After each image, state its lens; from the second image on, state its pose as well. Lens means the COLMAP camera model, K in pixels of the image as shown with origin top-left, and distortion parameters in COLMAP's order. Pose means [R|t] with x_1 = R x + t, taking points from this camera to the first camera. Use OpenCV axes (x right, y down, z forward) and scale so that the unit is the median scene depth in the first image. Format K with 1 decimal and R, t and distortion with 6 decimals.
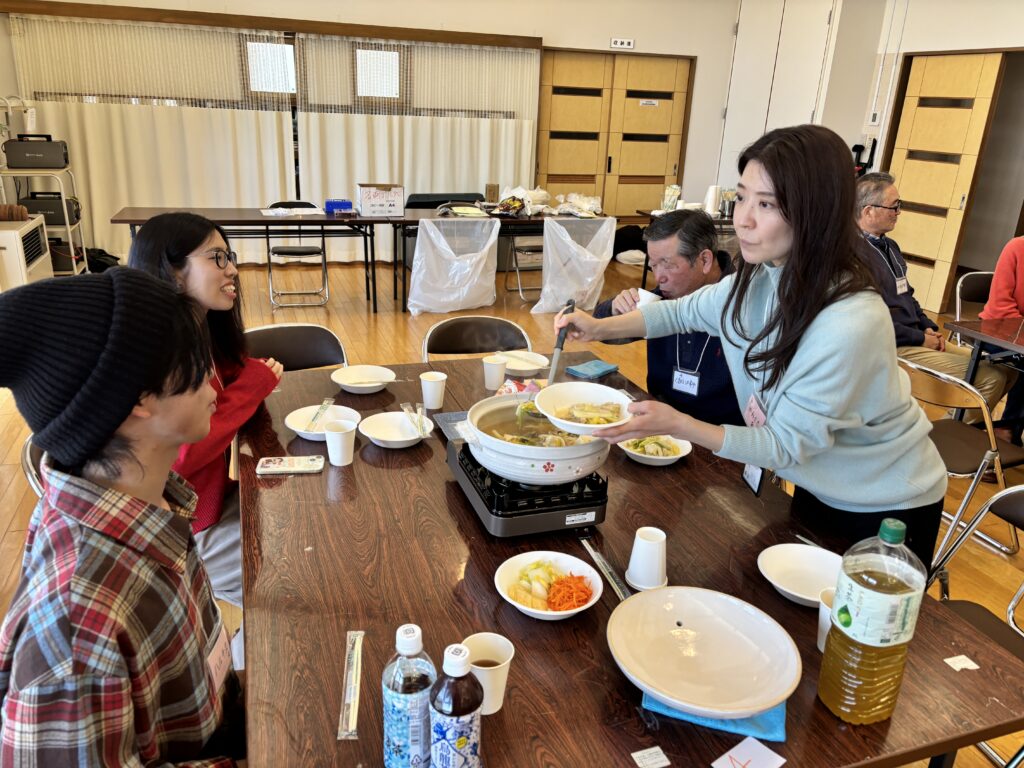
lens RADIAL K [[778.9, 0, 513.3], [0, 778.9, 392.8], [0, 0, 1]] dist [-0.002736, -0.004660]
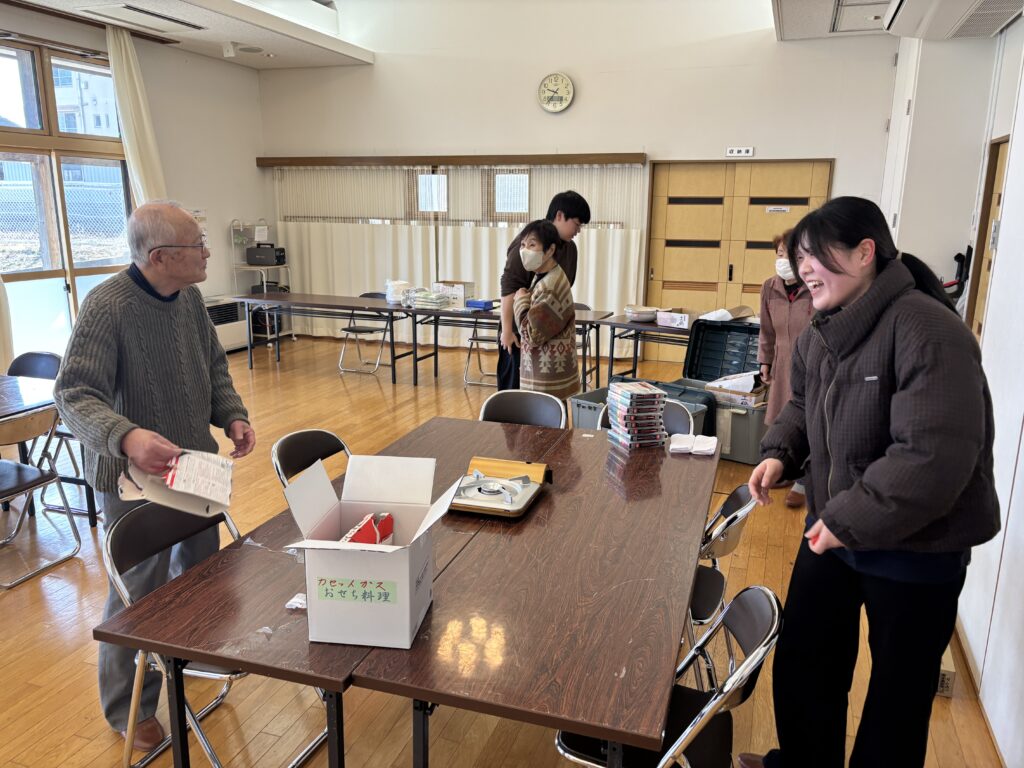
lens RADIAL K [[778.9, 0, 518.1], [0, 778.9, 379.6], [0, 0, 1]] dist [-0.002736, -0.004660]
pose [[0.792531, 0.095484, -0.602310, 0.546161], [-0.192439, 0.976360, -0.098432, -0.022717], [0.578673, 0.193918, 0.792170, 0.128116]]
